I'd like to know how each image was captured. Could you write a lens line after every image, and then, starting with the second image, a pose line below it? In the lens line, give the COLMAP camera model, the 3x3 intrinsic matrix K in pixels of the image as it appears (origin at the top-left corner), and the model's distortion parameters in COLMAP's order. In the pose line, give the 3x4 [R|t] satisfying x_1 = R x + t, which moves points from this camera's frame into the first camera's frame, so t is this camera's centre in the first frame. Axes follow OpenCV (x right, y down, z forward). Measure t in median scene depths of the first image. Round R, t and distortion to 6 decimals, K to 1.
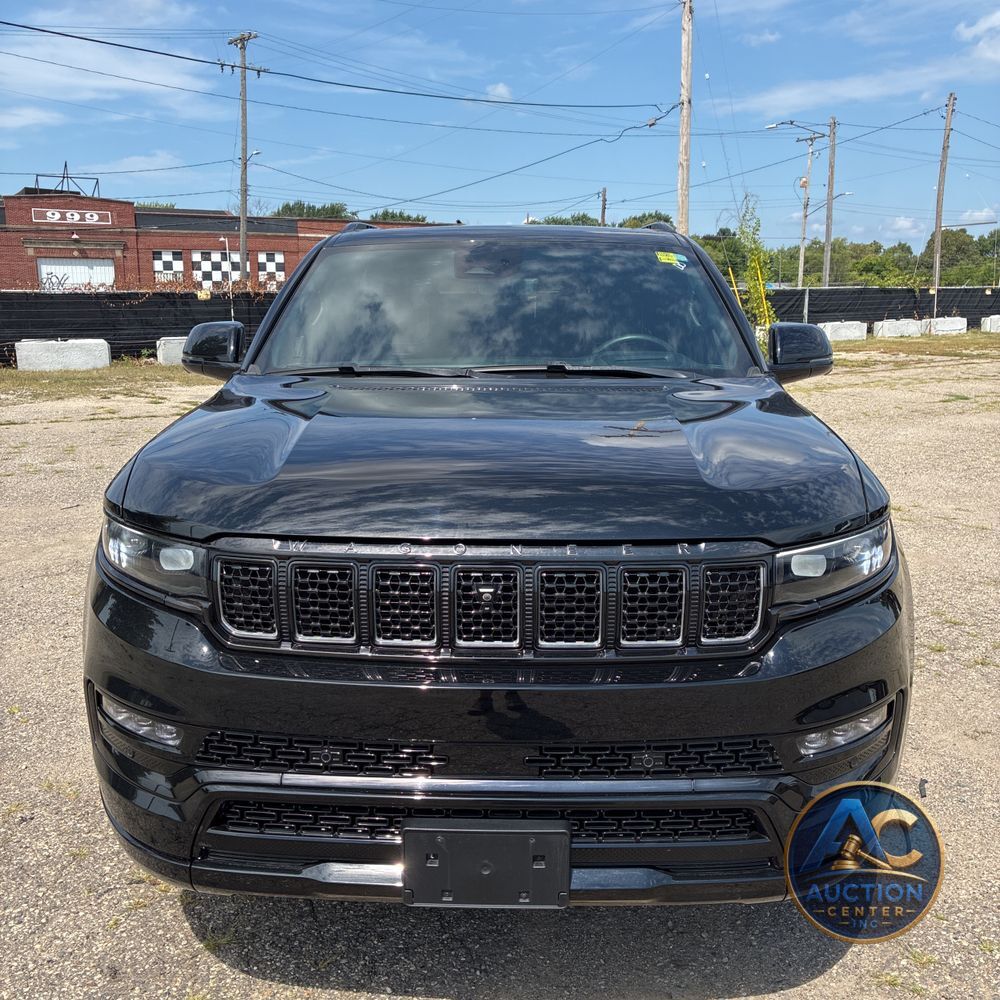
lens RADIAL K [[1020.3, 0, 498.2], [0, 1020.3, 500.6], [0, 0, 1]] dist [0.020661, 0.000000]
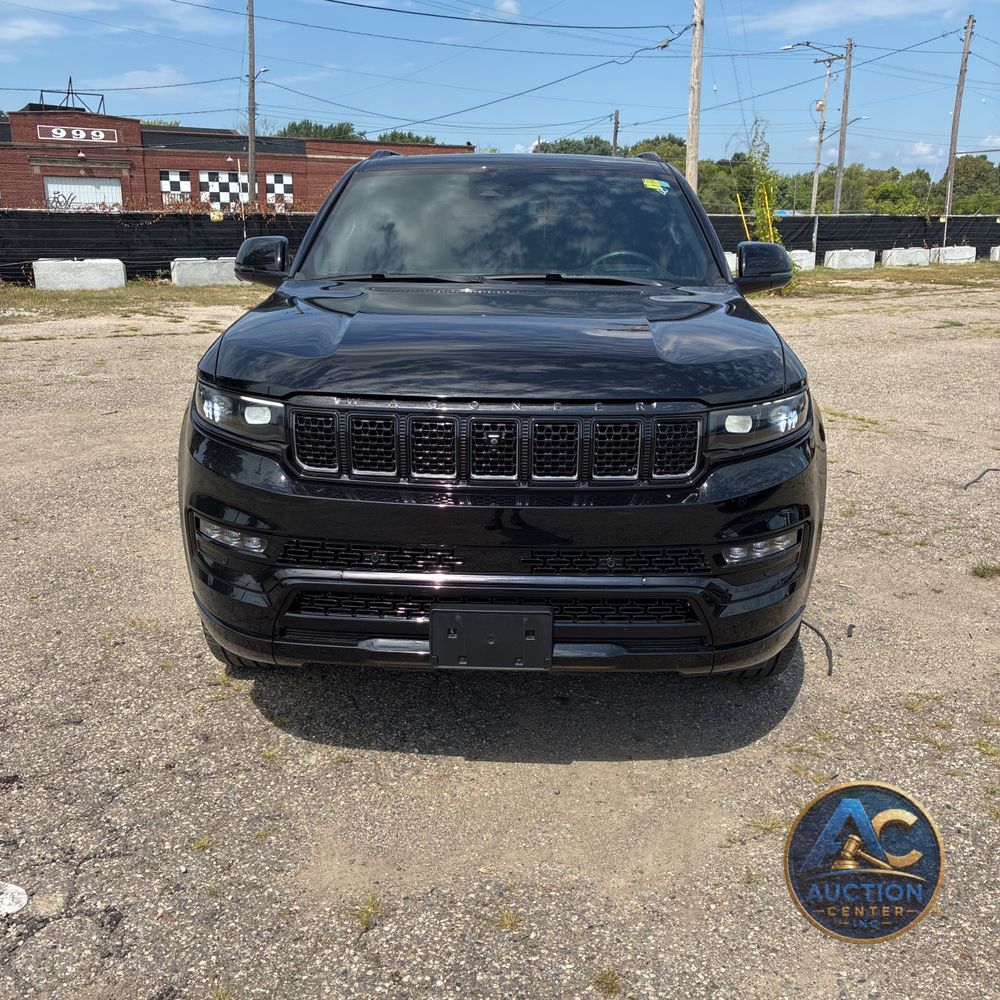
lens RADIAL K [[1020.3, 0, 500.5], [0, 1020.3, 500.8], [0, 0, 1]] dist [0.020661, 0.000000]
pose [[0.999930, 0.011007, -0.004250, 0.002501], [-0.010685, 0.997514, 0.069657, 0.048581], [0.005006, -0.069607, 0.997562, -0.213761]]
